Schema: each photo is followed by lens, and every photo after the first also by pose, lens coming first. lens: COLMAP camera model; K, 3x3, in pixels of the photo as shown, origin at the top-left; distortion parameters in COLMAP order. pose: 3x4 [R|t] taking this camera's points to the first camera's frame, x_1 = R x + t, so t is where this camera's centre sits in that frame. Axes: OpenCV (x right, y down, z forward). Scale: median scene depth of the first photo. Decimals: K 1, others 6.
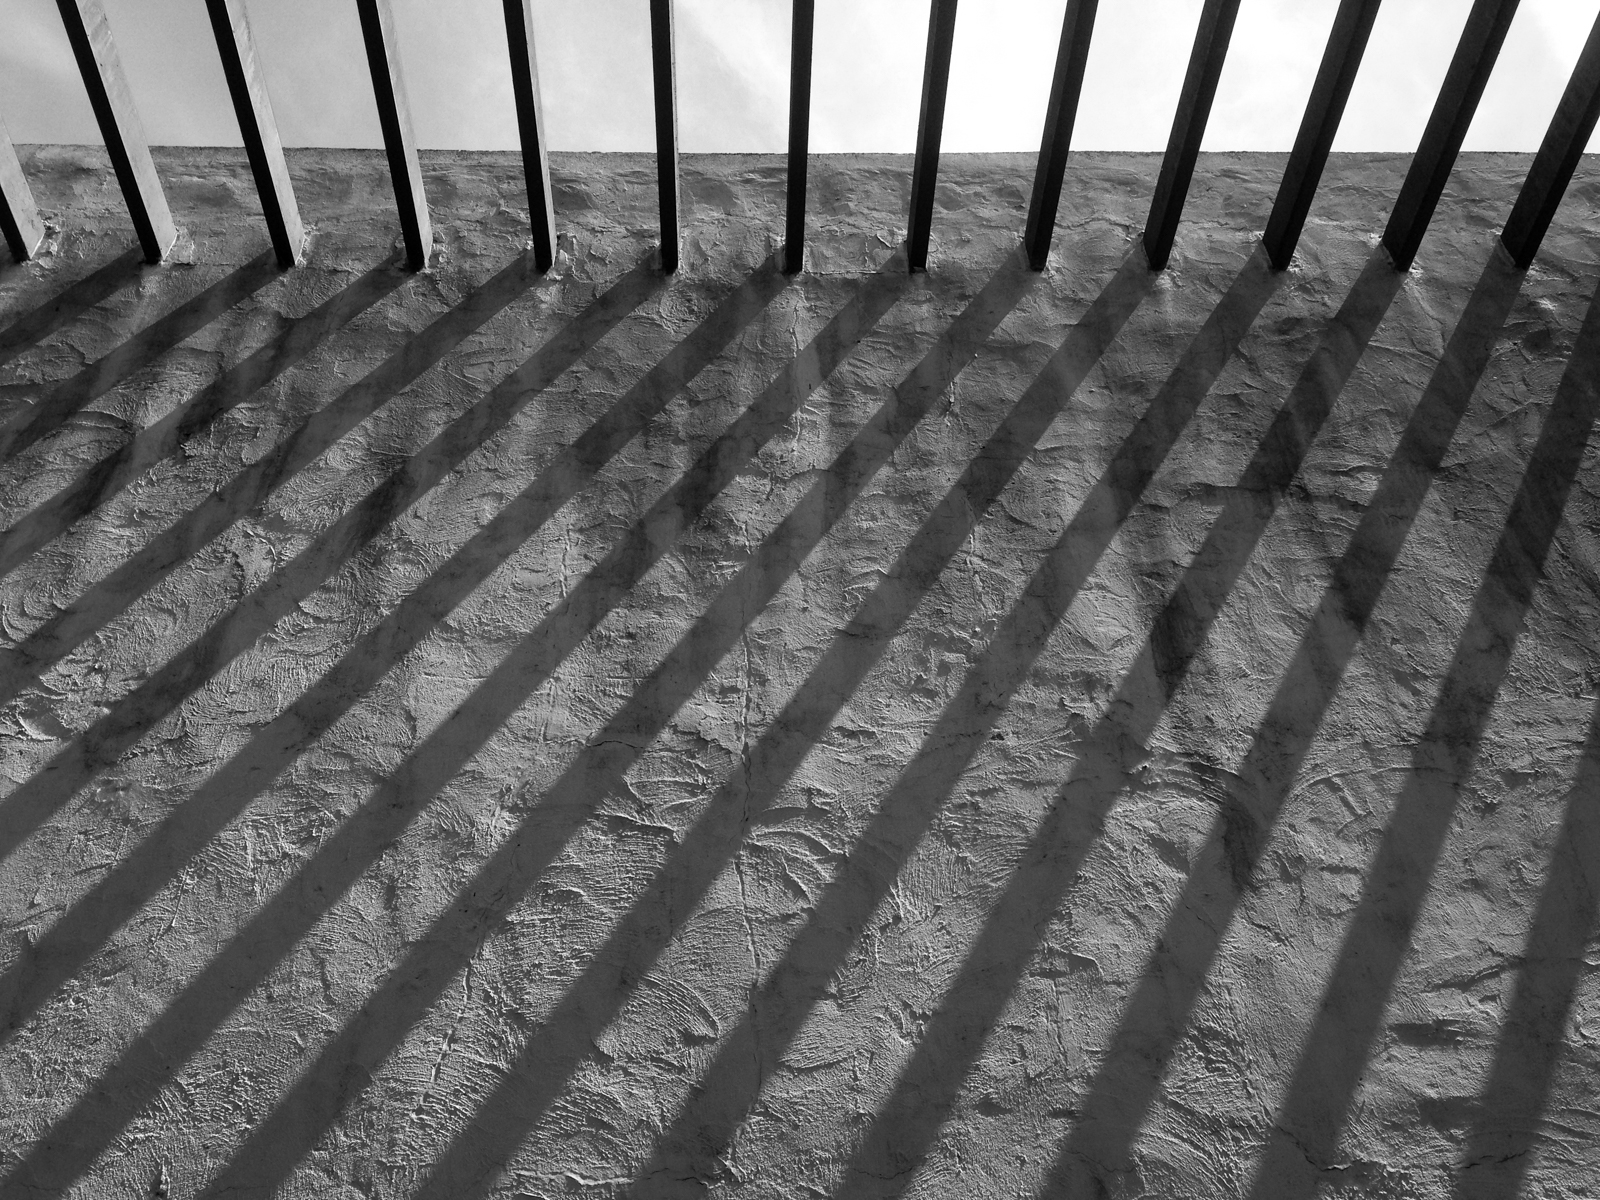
lens RADIAL K [[1492.4, 0, 811.6], [0, 1492.4, 600.3], [0, 0, 1]] dist [0.164027, -0.288462]
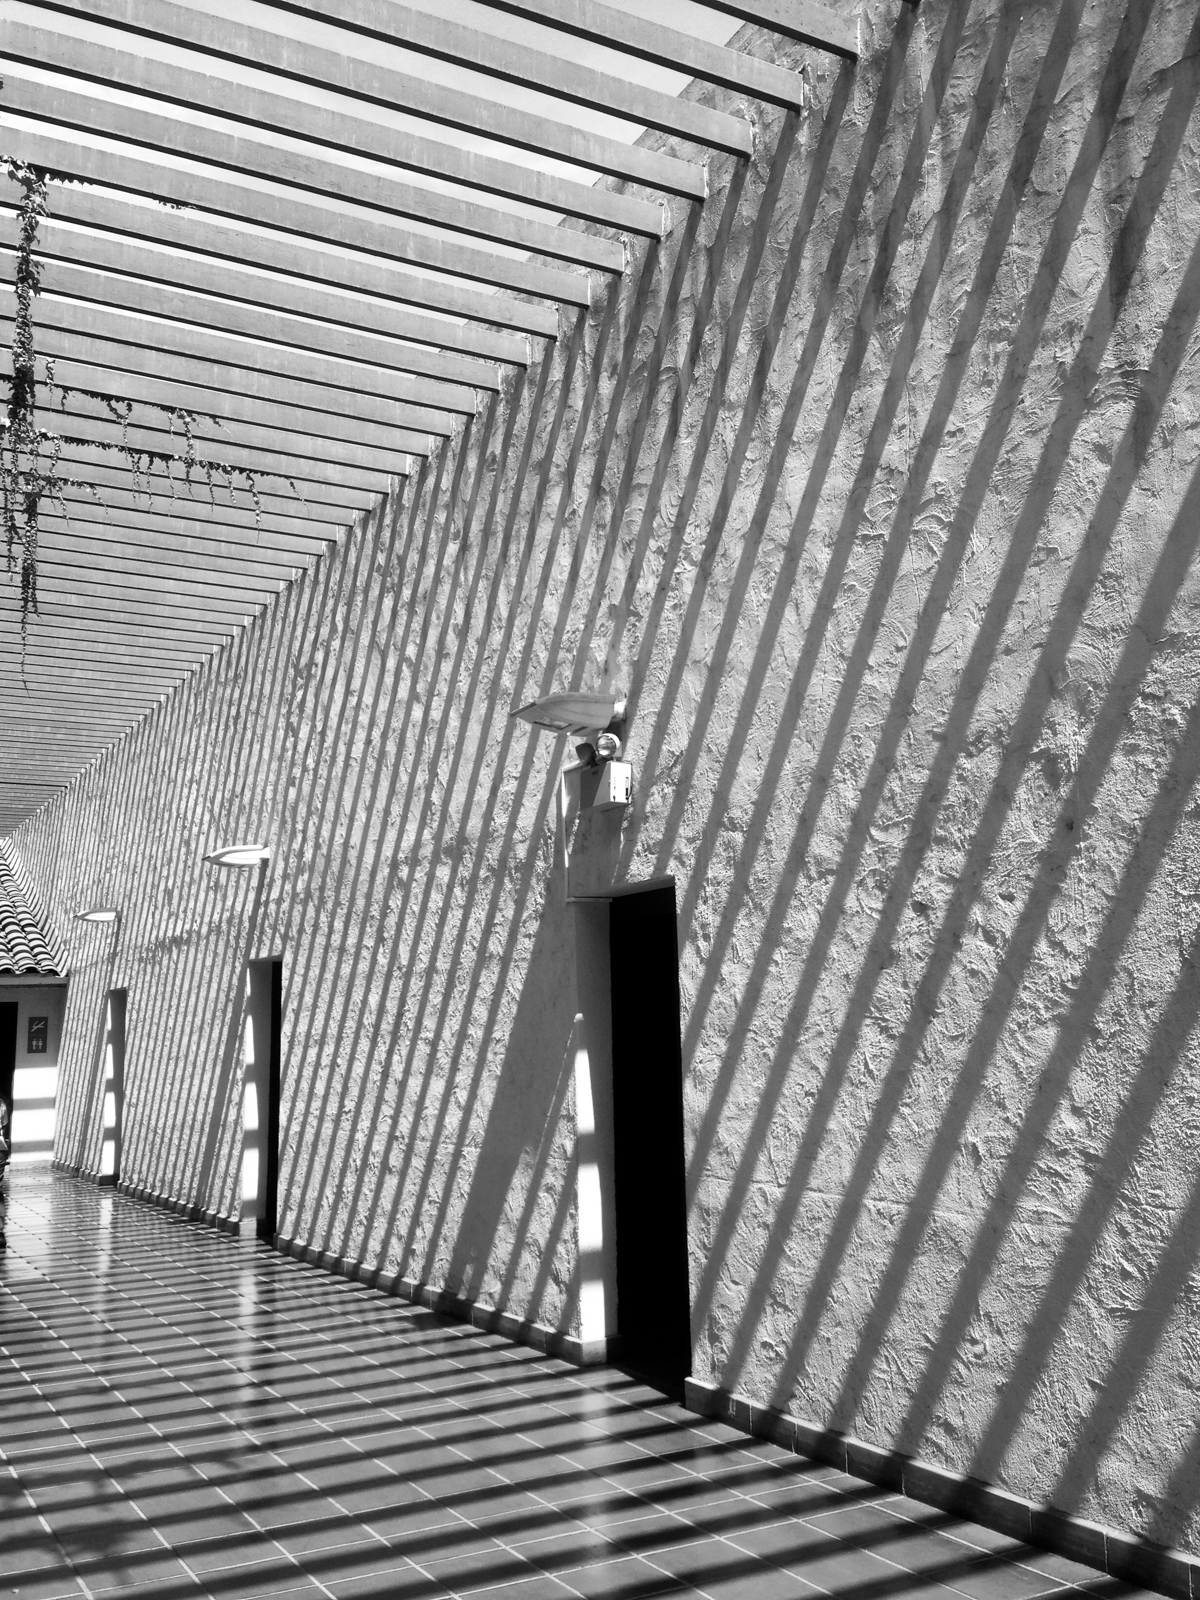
lens RADIAL K [[1527.1, 0, 617.3], [0, 1527.1, 806.9], [0, 0, 1]] dist [0.146568, -0.298411]
pose [[0.455637, -0.101085, -0.884408, 1.347022], [0.599297, 0.769474, 0.220803, -0.194440], [0.658208, -0.630629, 0.411180, -0.186253]]
